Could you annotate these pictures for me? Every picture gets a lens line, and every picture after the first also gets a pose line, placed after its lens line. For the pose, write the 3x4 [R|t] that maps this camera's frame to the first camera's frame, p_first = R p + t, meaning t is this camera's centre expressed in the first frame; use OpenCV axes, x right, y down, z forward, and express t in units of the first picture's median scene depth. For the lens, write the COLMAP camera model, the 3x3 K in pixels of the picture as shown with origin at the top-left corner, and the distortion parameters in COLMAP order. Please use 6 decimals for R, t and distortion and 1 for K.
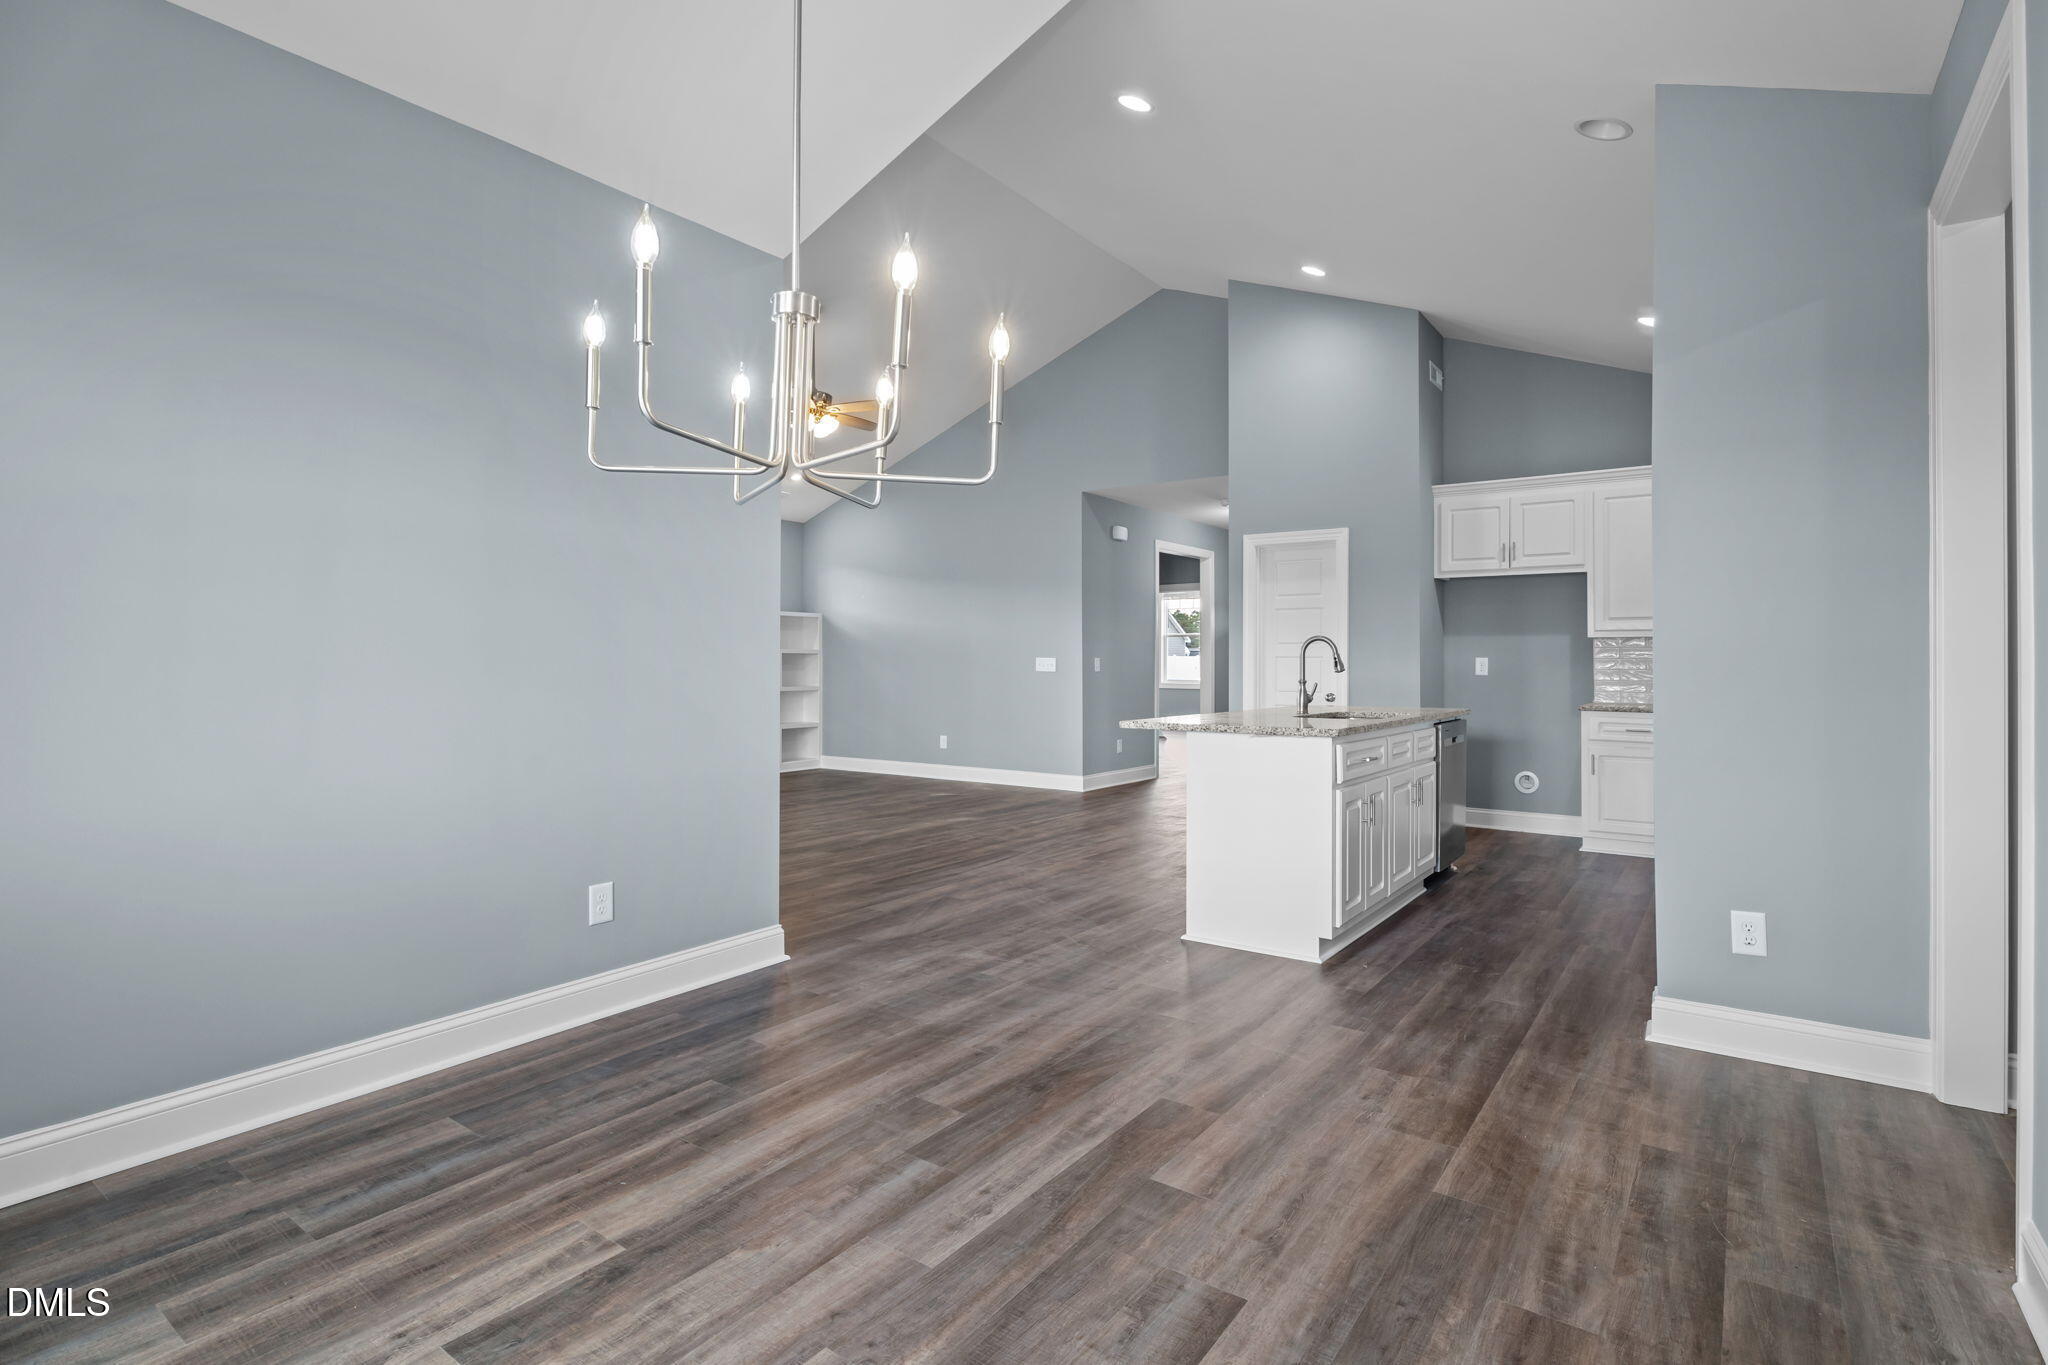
lens RADIAL K [[941.7, 0, 1025.6], [0, 941.7, 665.9], [0, 0, 1]] dist [-0.018441, 0.000917]
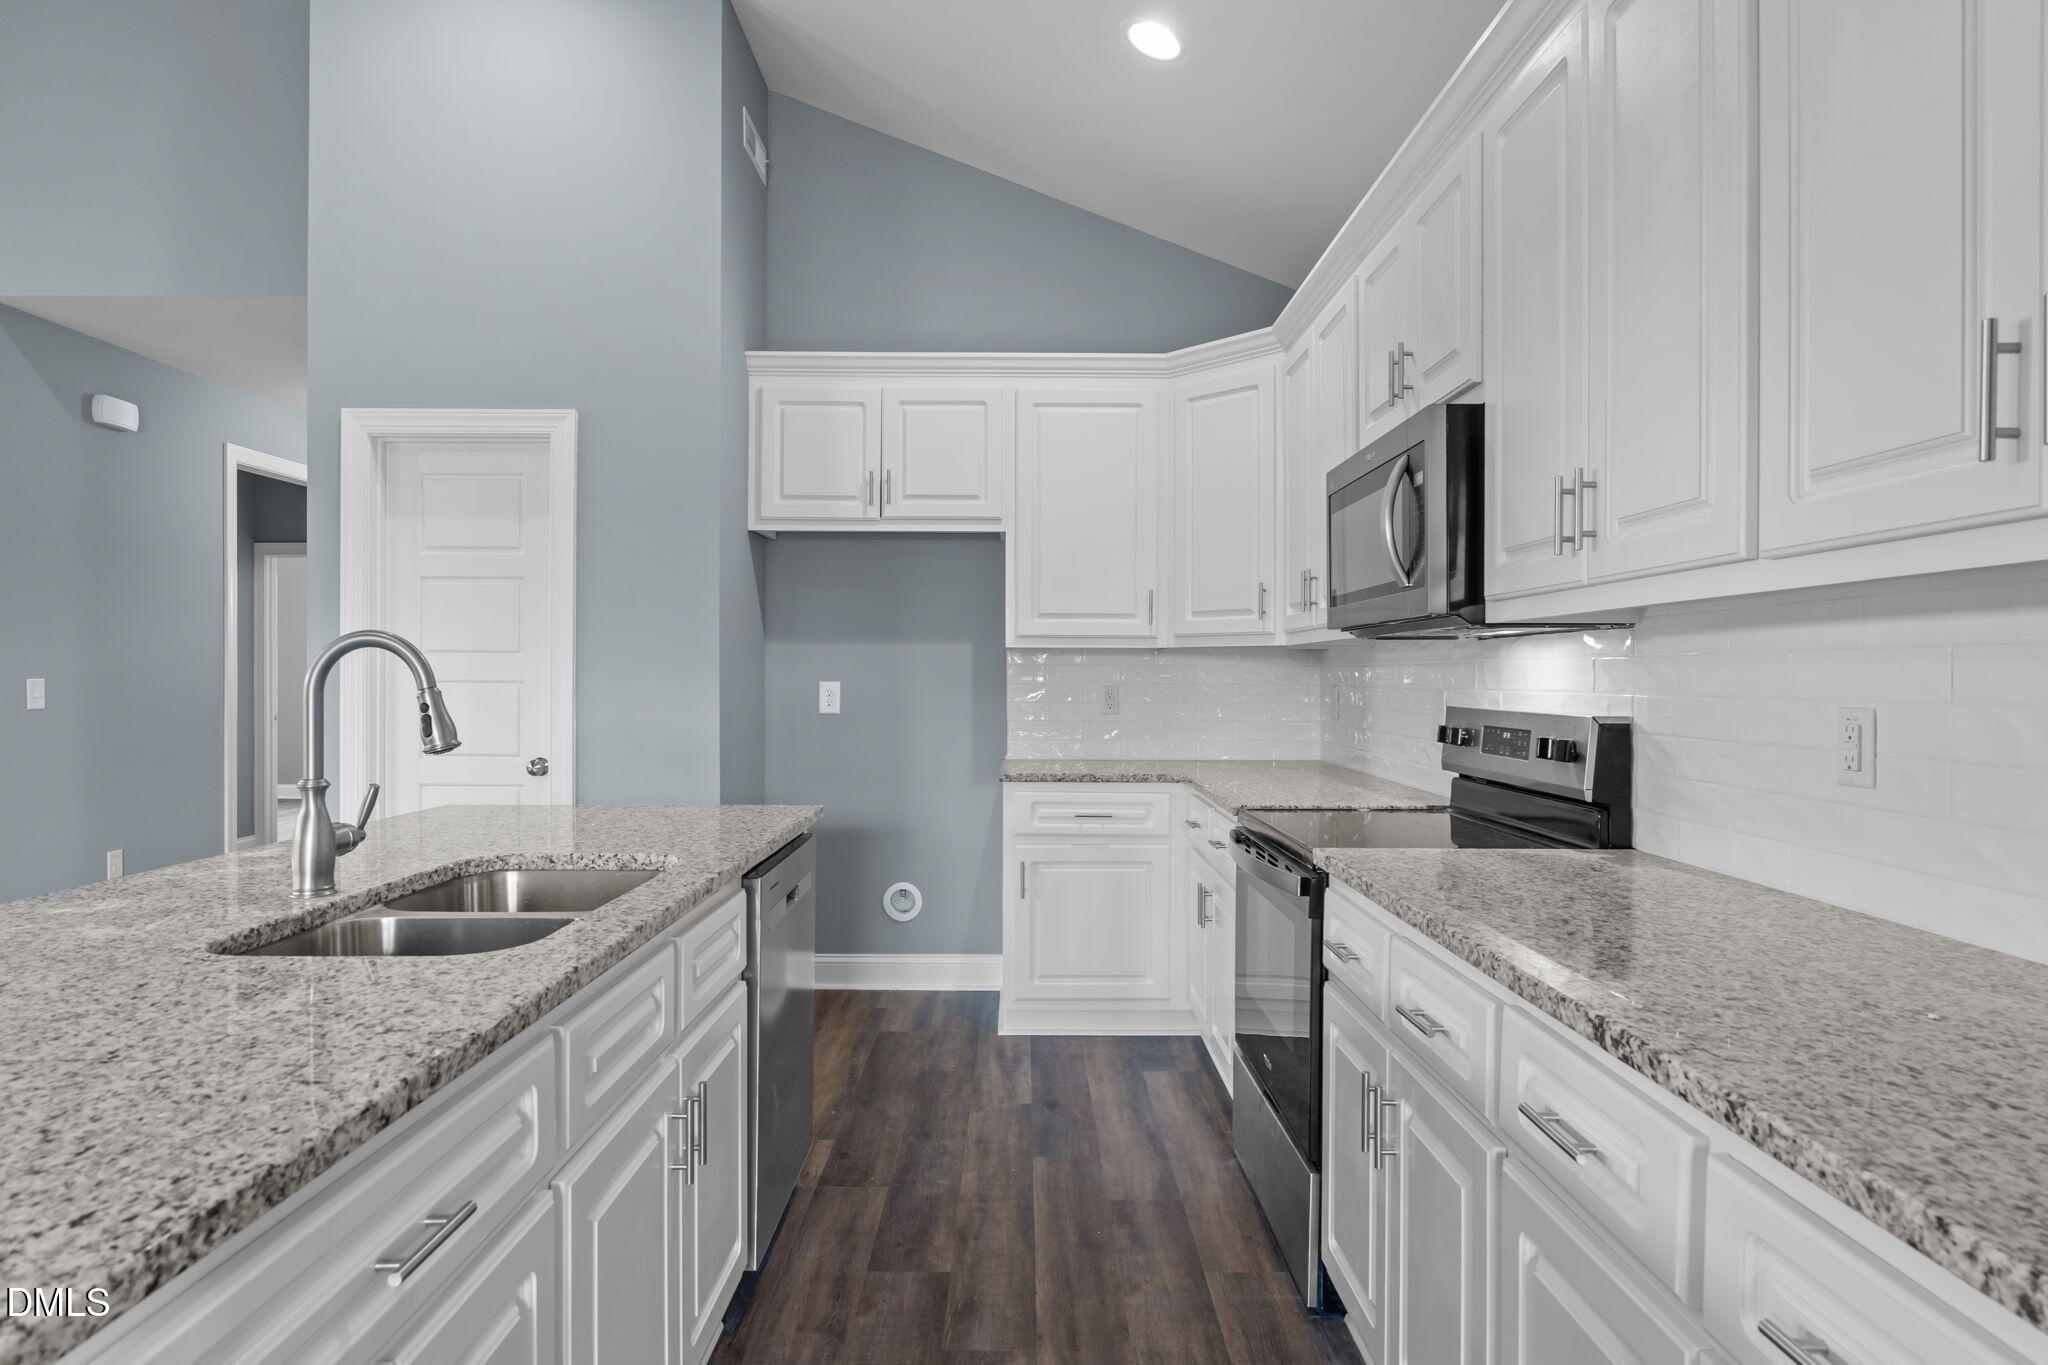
lens RADIAL K [[1160.4, 0, 1042.0], [0, 1160.4, 676.0], [0, 0, 1]] dist [-0.003709, -0.001547]
pose [[0.793258, -0.000472, 0.608885, 0.176380], [0.001771, 0.999997, -0.001532, -0.011514], [-0.608883, 0.002294, 0.793257, 0.398003]]
